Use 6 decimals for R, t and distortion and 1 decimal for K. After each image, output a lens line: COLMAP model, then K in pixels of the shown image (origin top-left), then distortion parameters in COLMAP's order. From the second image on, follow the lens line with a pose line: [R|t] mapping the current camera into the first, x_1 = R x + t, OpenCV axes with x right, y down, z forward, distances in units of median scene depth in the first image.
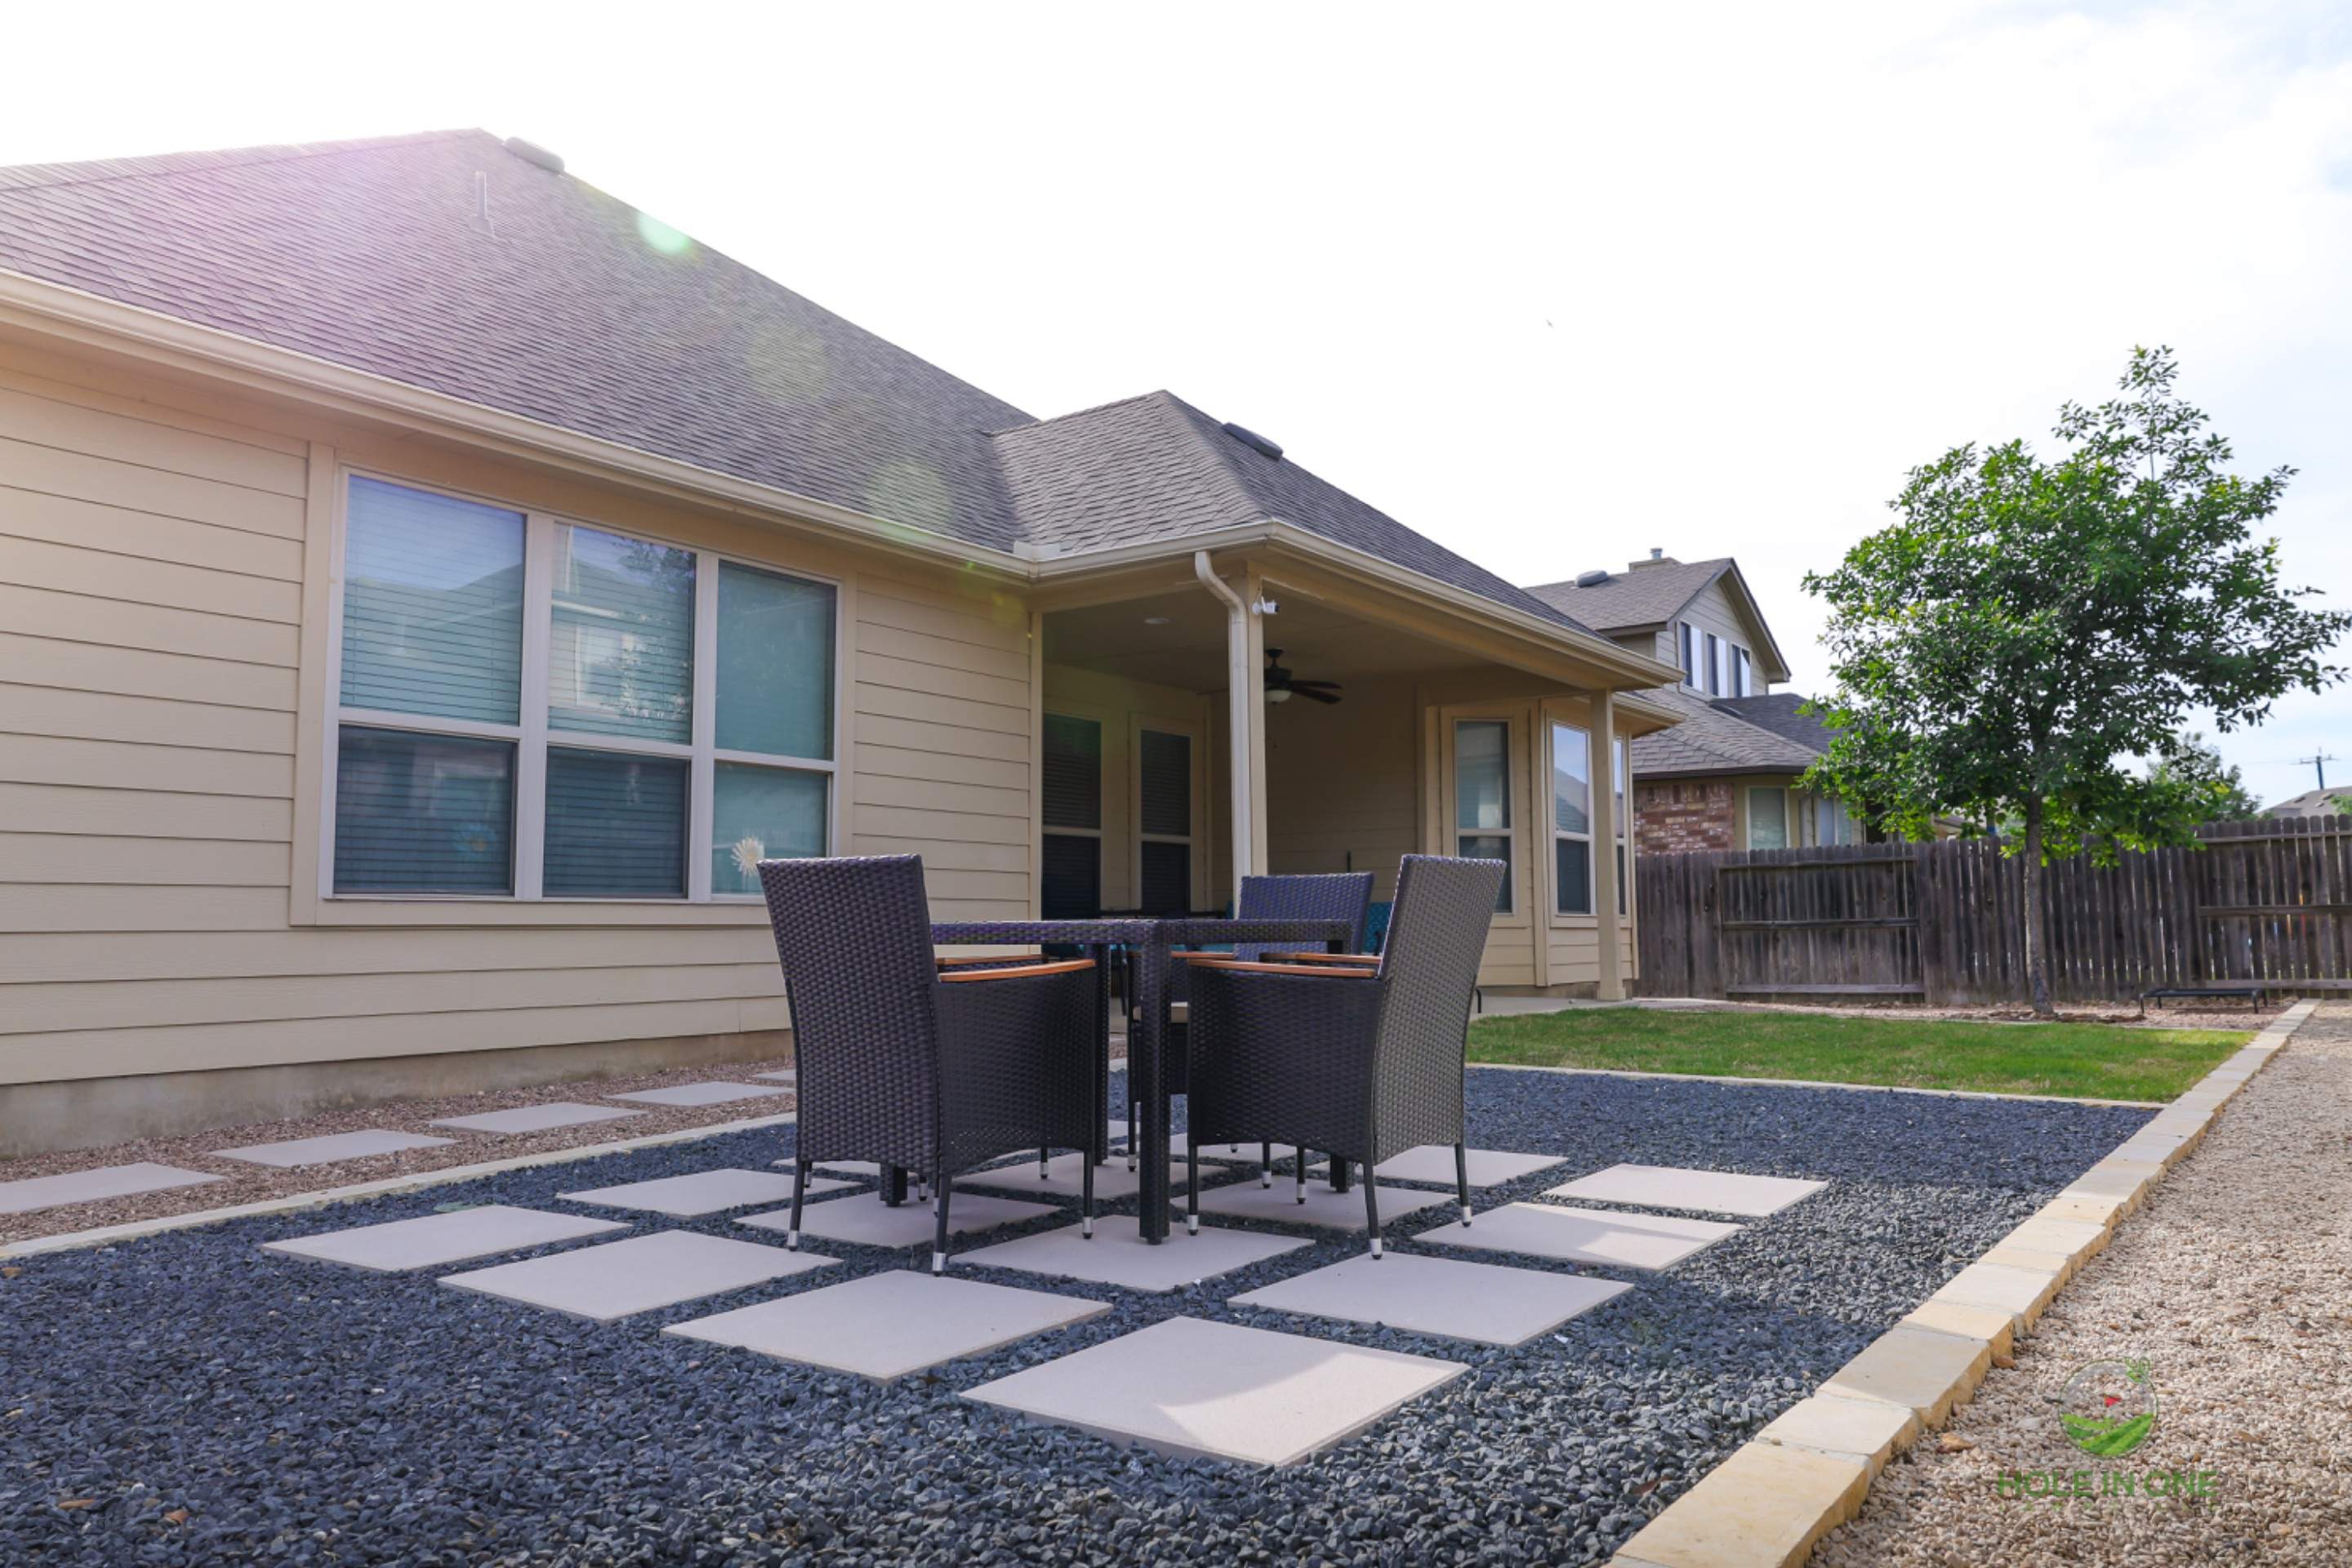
lens RADIAL K [[1645.5, 0, 1176.0], [0, 1645.5, 784.0], [0, 0, 1]] dist [0.042551, 0.000641]
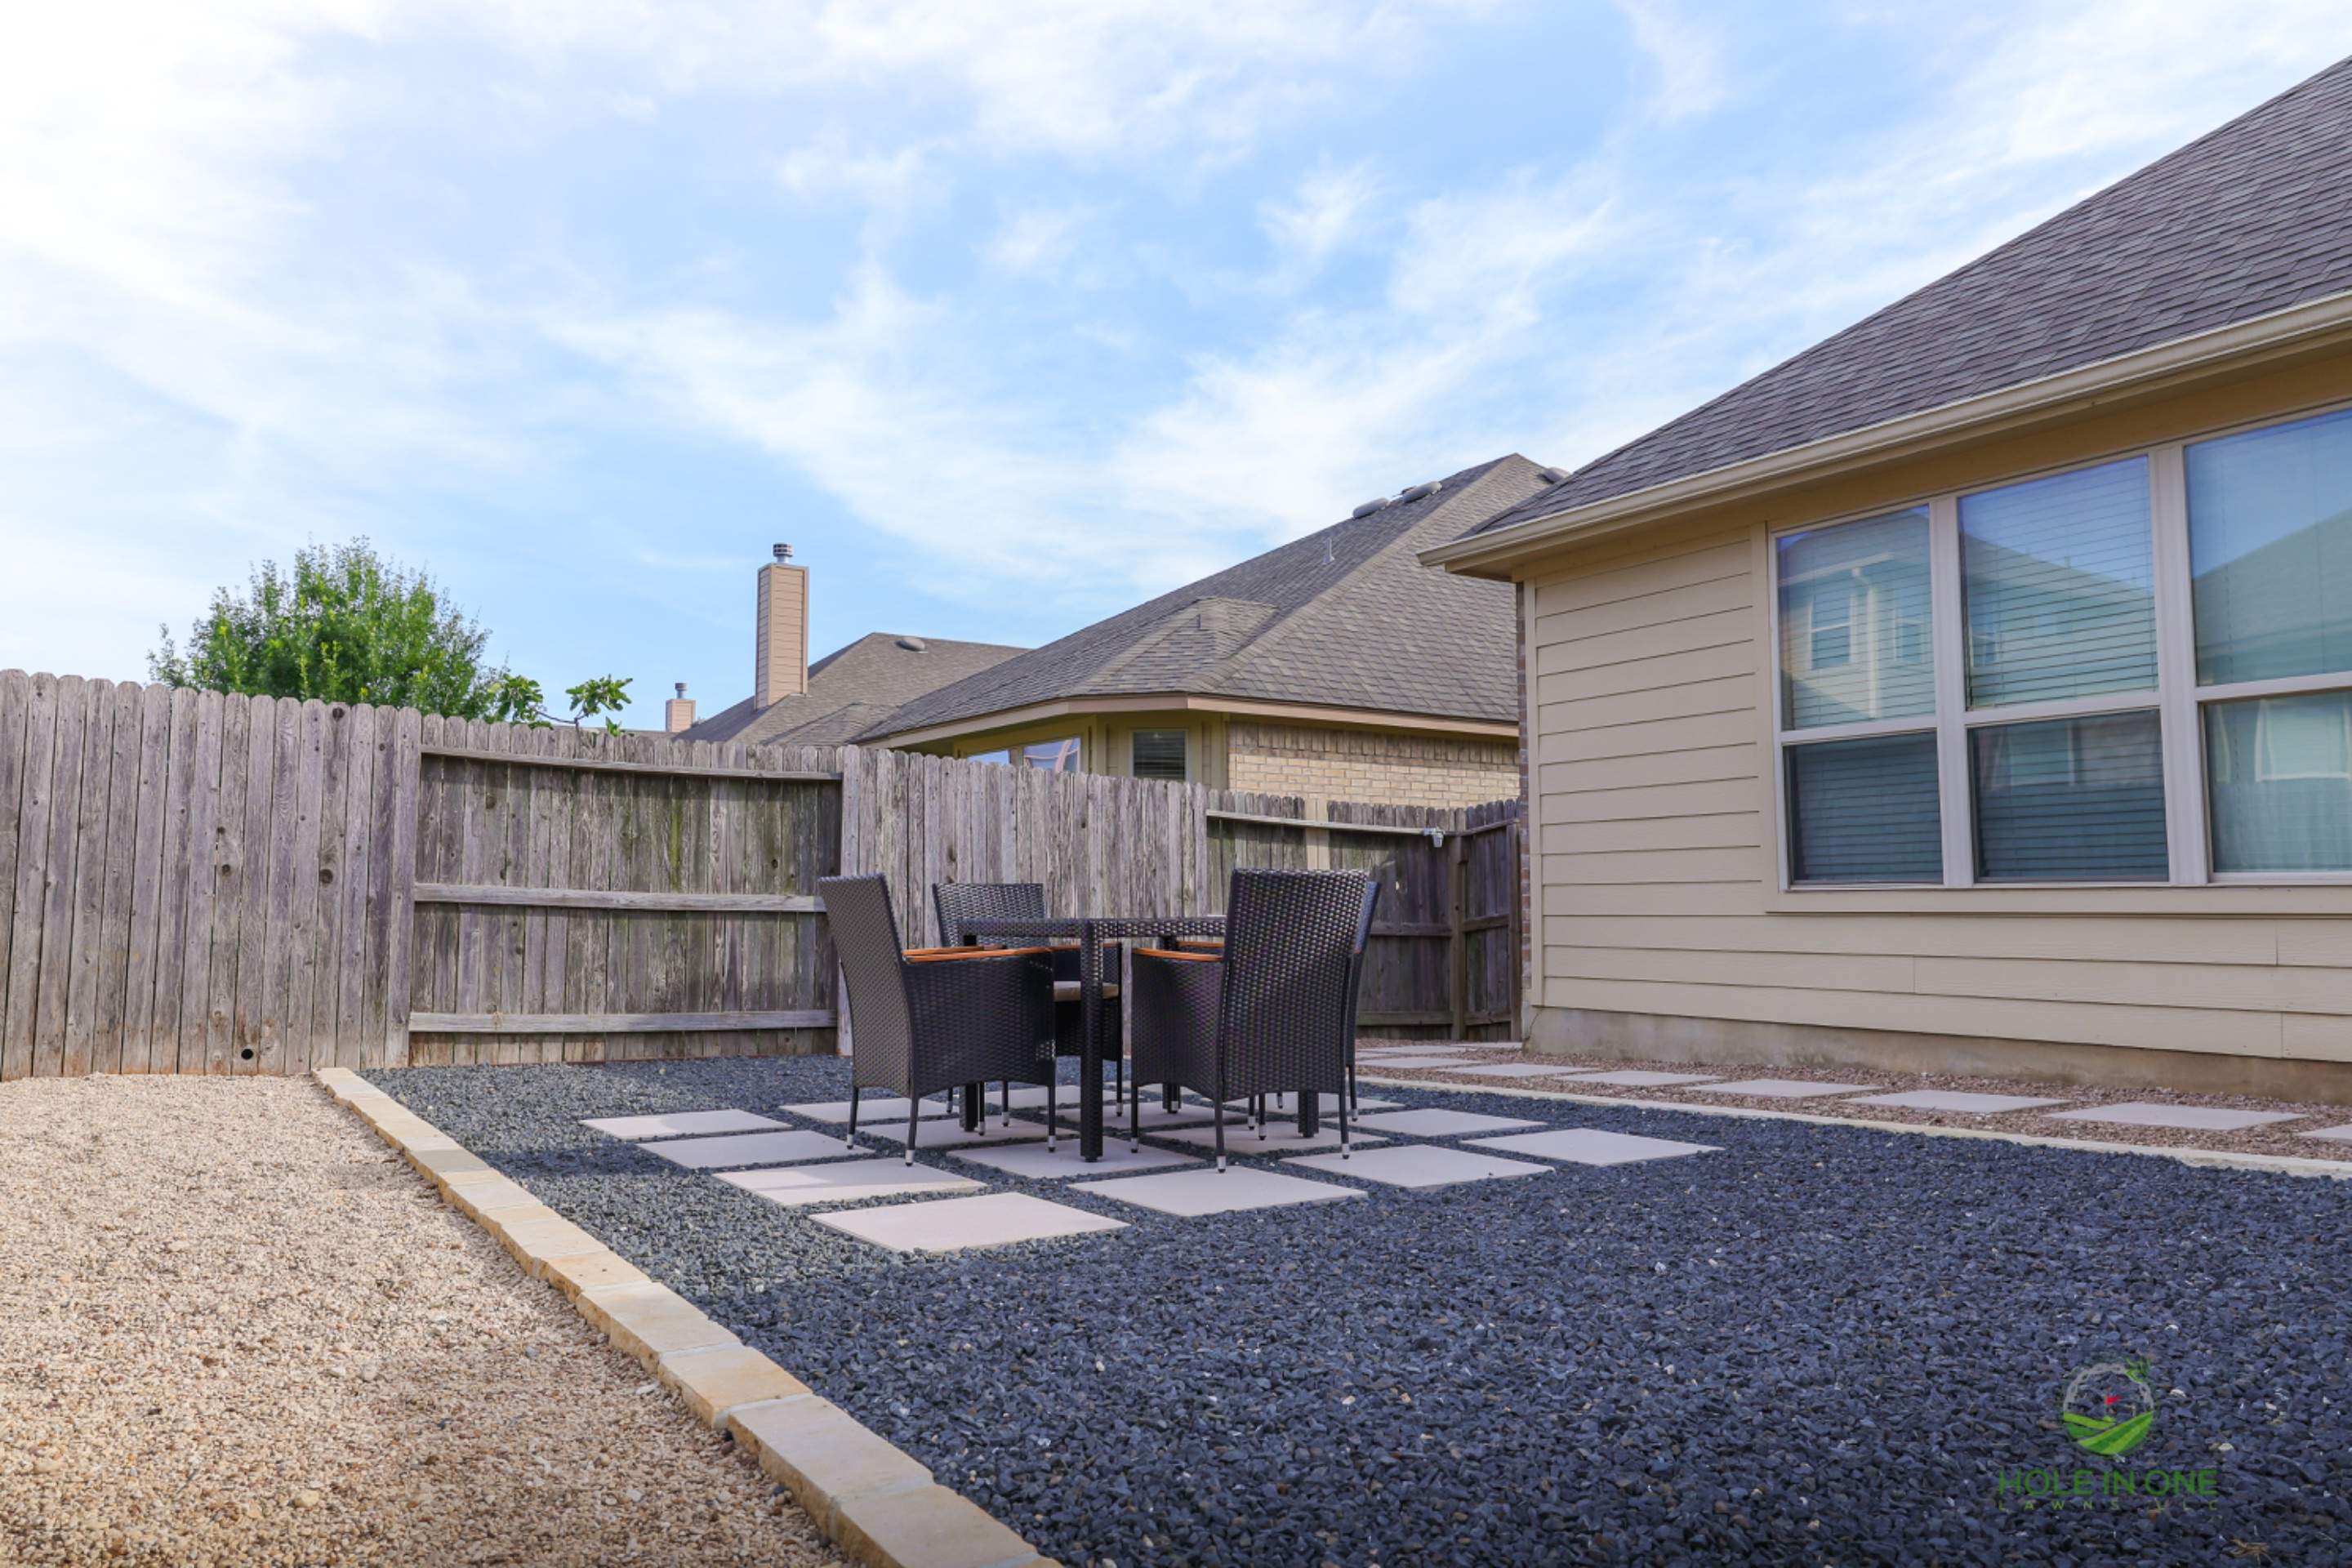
lens RADIAL K [[1645.5, 0, 1176.0], [0, 1645.5, 784.0], [0, 0, 1]] dist [0.042551, 0.000641]
pose [[-0.360822, -0.067275, -0.930205, 0.779795], [0.085189, 0.990848, -0.104705, 0.080677], [0.928736, -0.117023, -0.351789, 1.017874]]
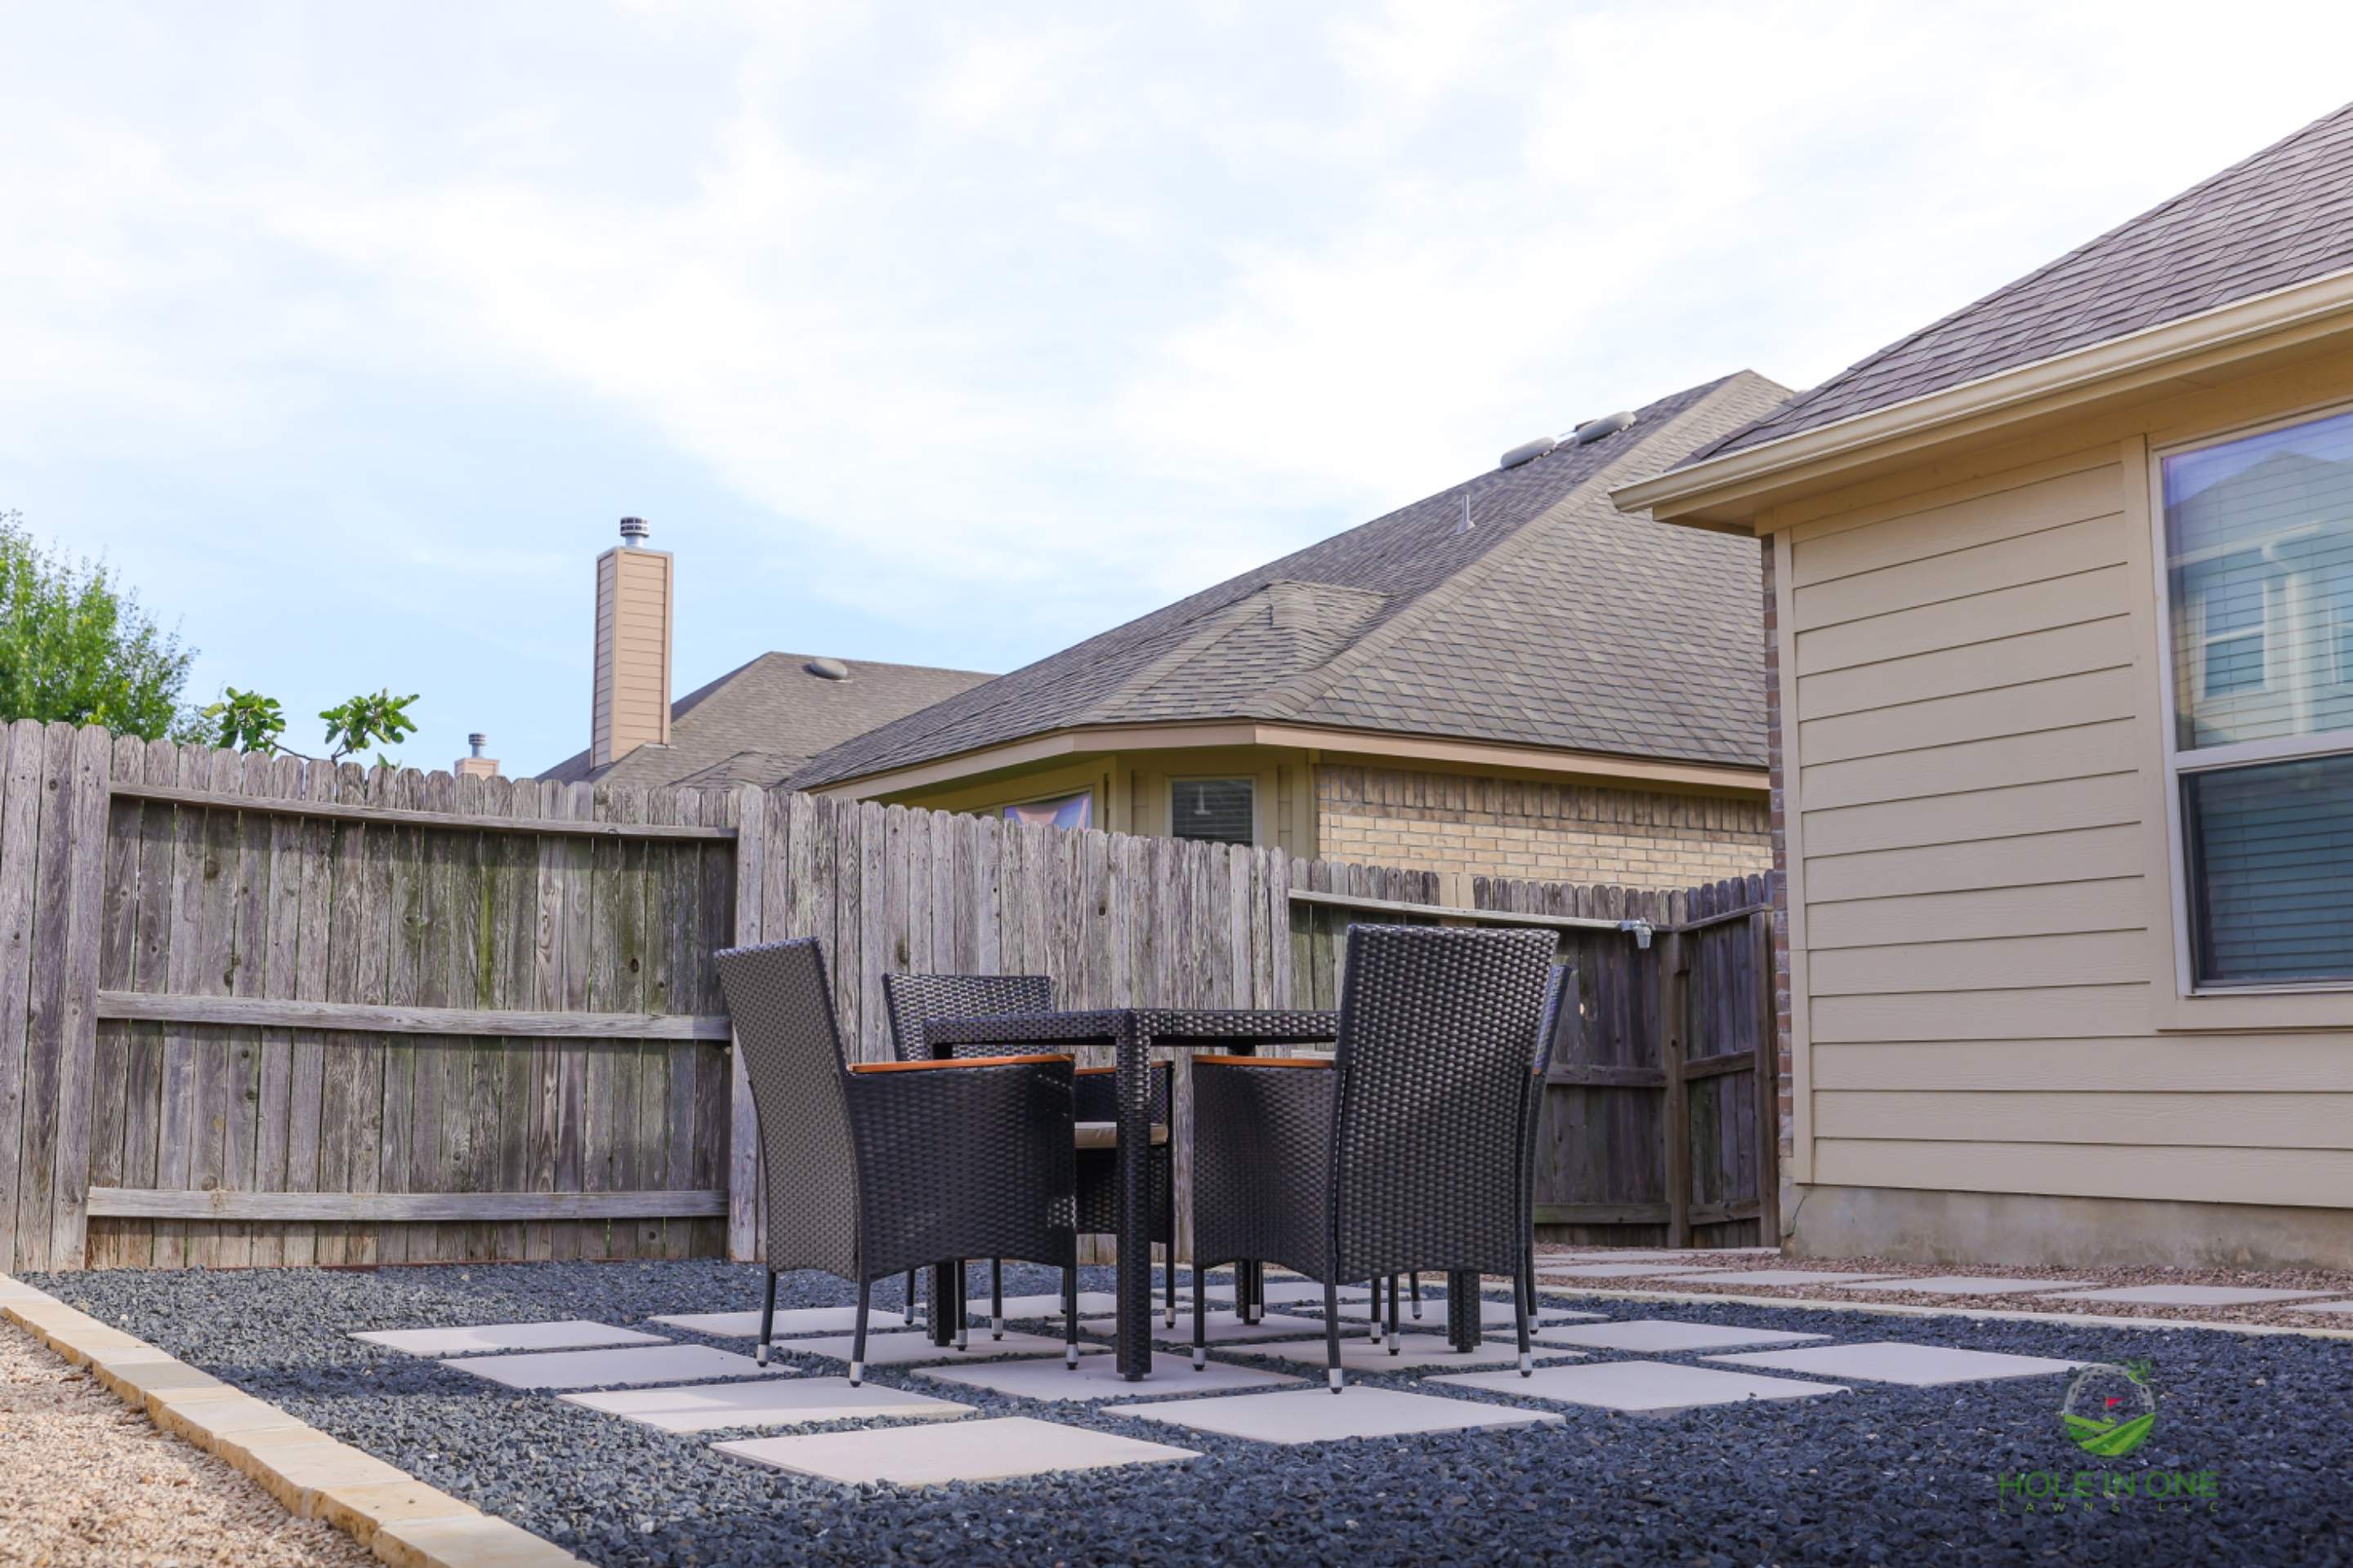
lens RADIAL K [[2520.0, 0, 1176.5], [0, 2520.0, 784.0], [0, 0, 1]] dist [0.029103, -0.042892]
pose [[-0.379445, -0.104775, -0.919263, 0.784616], [0.086727, 0.985165, -0.148085, 0.106102], [0.921141, -0.135915, -0.364729, 1.006398]]
